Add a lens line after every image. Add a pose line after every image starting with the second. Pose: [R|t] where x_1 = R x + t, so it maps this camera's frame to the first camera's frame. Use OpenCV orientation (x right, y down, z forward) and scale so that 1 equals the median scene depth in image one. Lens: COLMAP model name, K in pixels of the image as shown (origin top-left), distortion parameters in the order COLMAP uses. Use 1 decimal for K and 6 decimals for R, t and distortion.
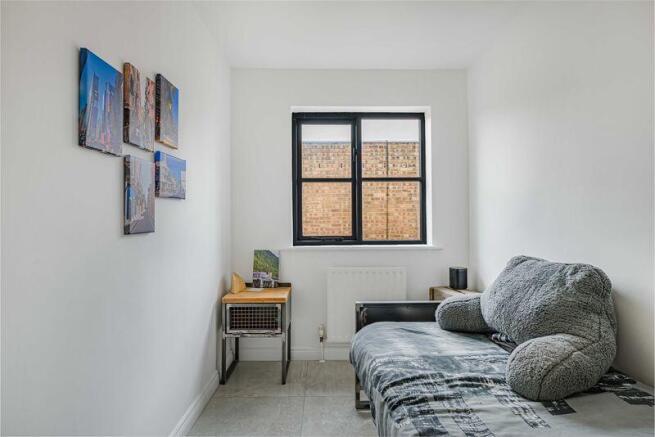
lens RADIAL K [[358.1, 0, 328.3], [0, 358.1, 217.6], [0, 0, 1]] dist [0.002088, -0.002327]
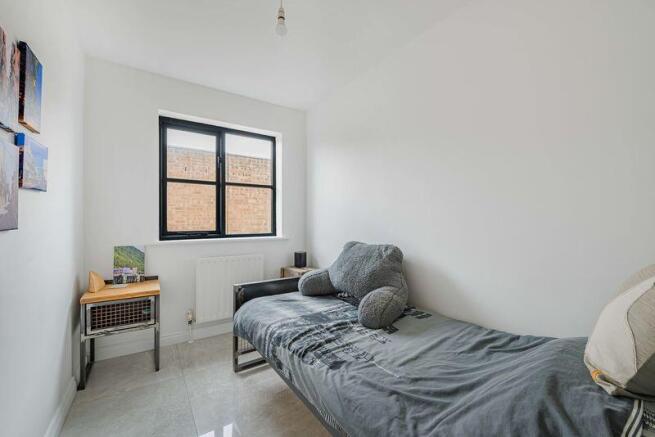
lens RADIAL K [[277.3, 0, 329.1], [0, 277.3, 217.9], [0, 0, 1]] dist [-0.001256, -0.001140]
pose [[0.830996, 0.009854, 0.556191, -0.180365], [-0.013672, 0.999903, 0.002712, 0.001720], [-0.556110, -0.009858, 0.831050, 0.041831]]
